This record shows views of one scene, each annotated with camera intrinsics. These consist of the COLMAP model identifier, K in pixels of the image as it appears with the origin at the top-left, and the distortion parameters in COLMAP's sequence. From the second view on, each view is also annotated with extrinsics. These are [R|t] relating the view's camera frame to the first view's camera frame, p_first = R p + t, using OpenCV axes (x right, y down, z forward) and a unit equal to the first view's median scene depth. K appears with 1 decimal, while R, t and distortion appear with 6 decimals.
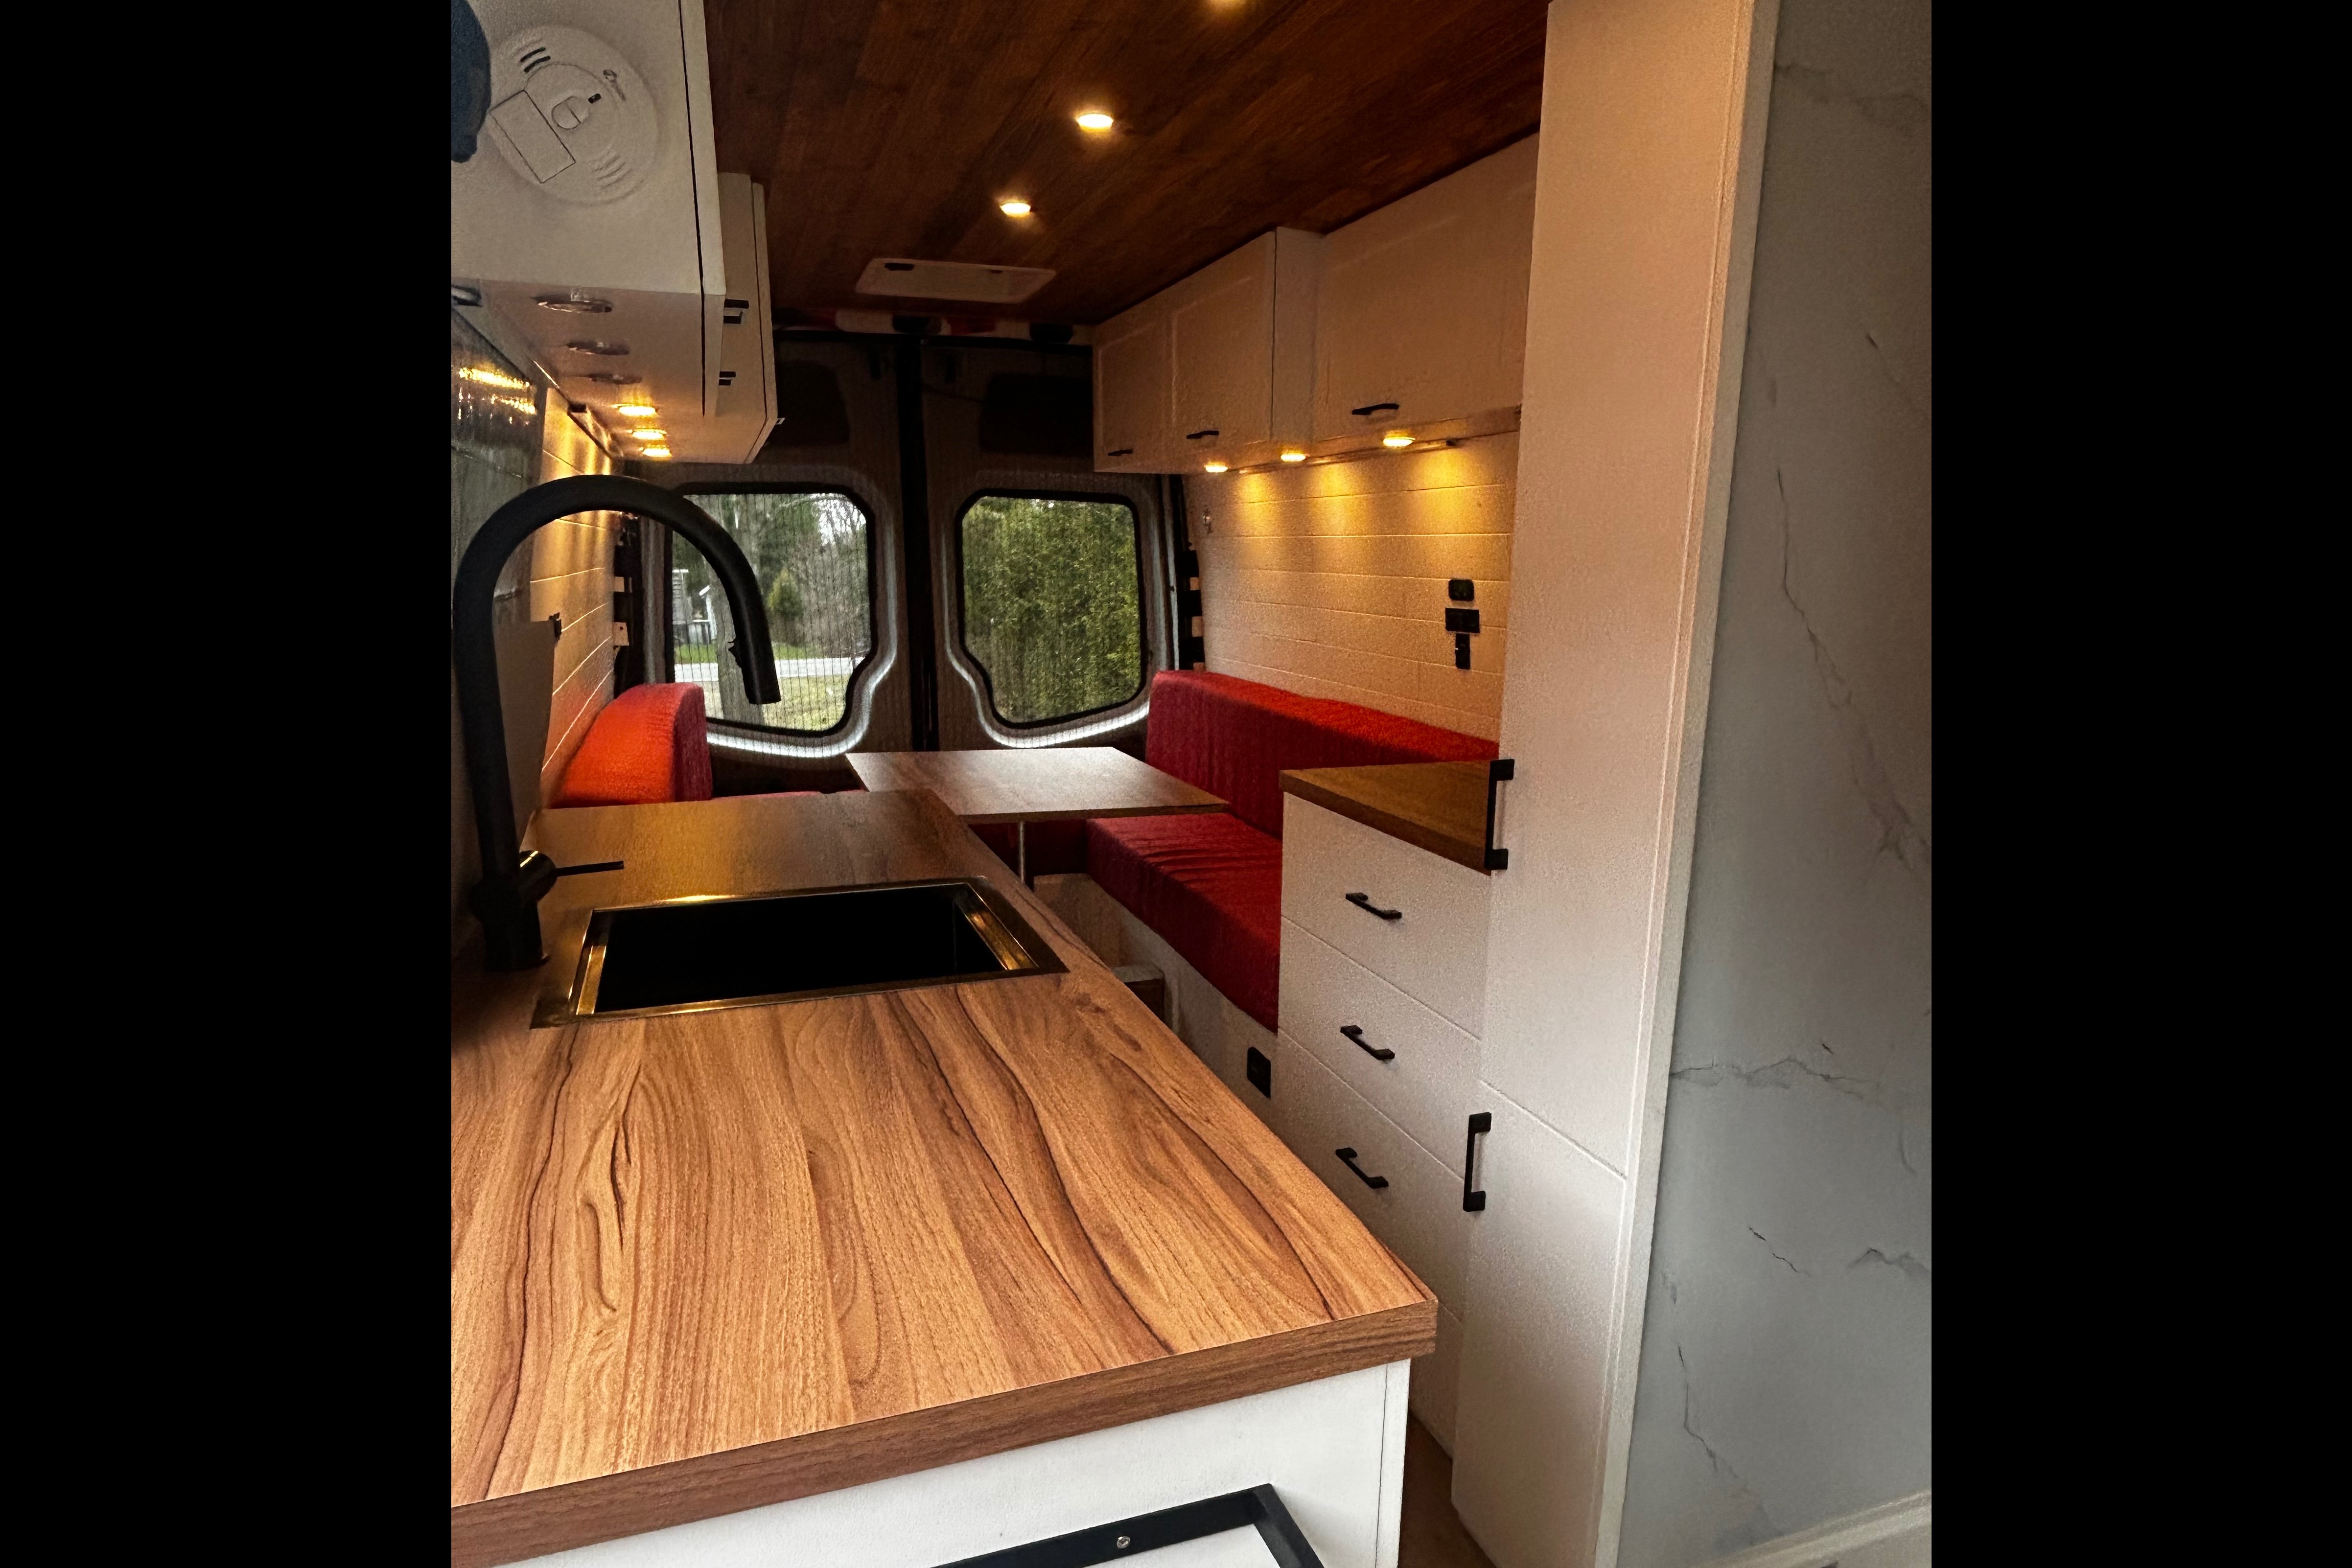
lens RADIAL K [[1325.1, 0, 1188.2], [0, 1325.1, 886.1], [0, 0, 1]] dist [-0.000483, -0.000935]
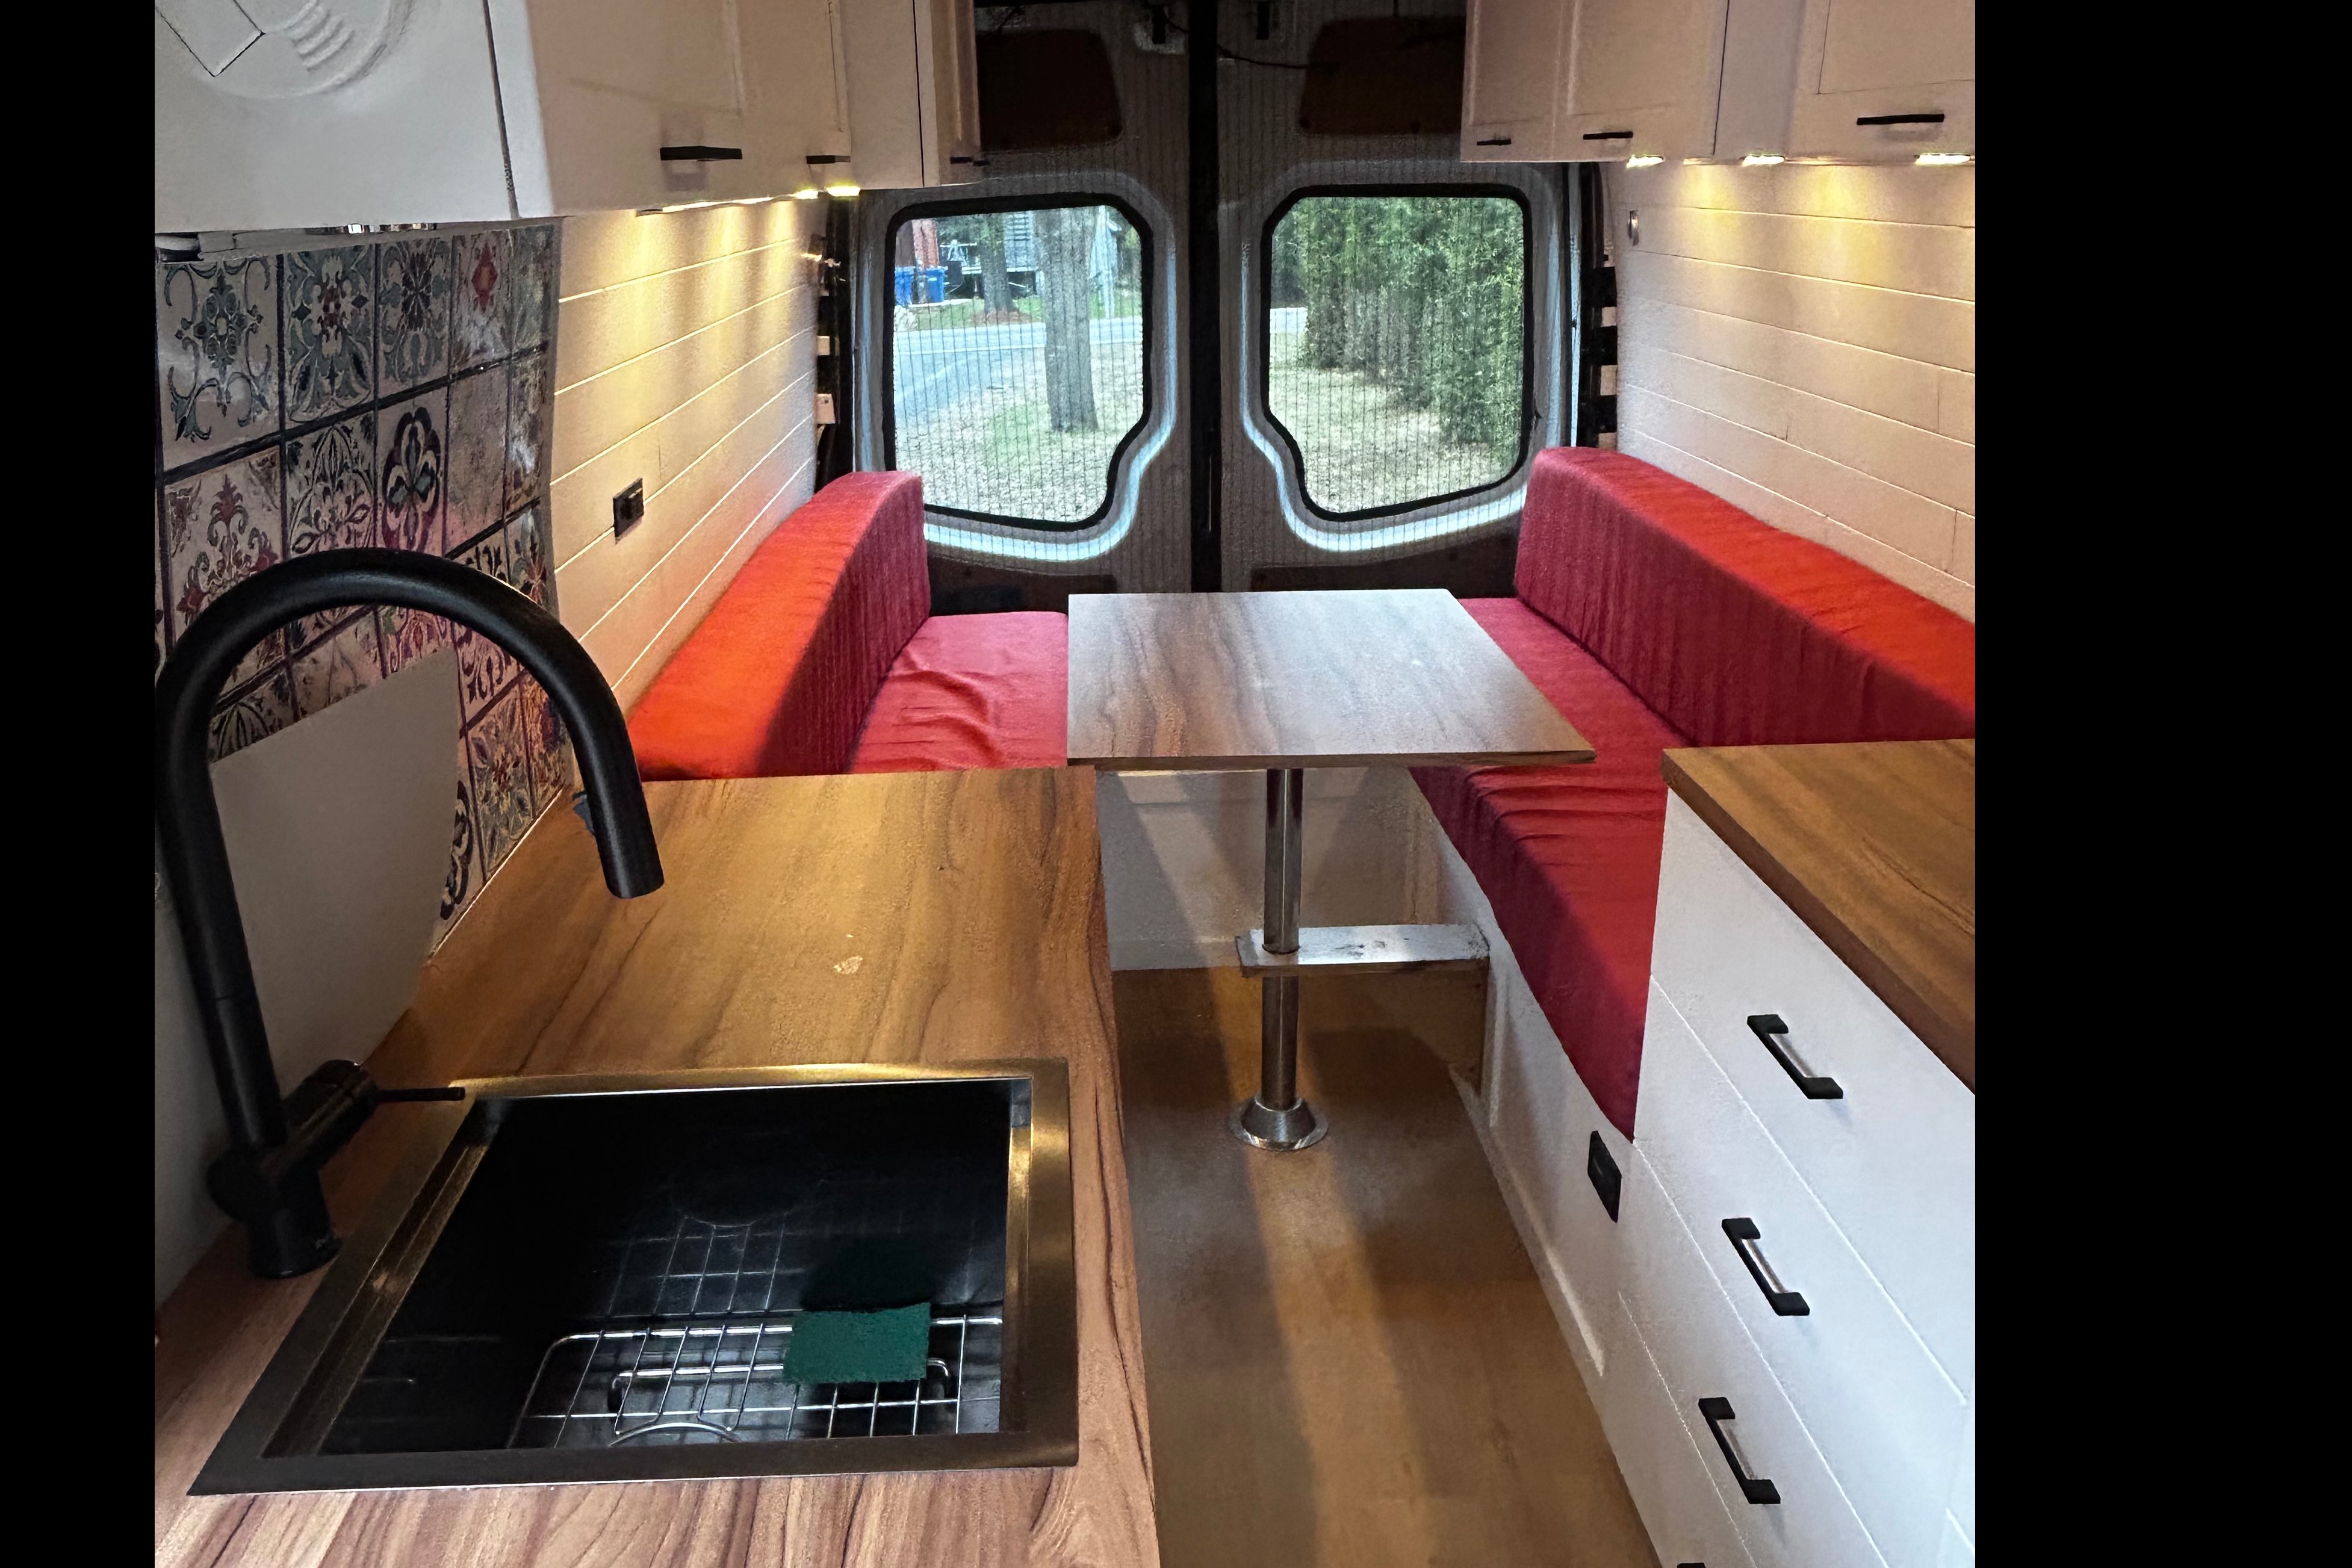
lens RADIAL K [[1610.4, 0, 1057.7], [0, 1610.4, 741.9], [0, 0, 1]] dist [-0.002435, 0.000110]
pose [[0.940146, 0.075047, -0.332405, 0.030343], [-0.041562, 0.993419, 0.106734, -0.091742], [0.338227, -0.086530, 0.937078, 0.122018]]
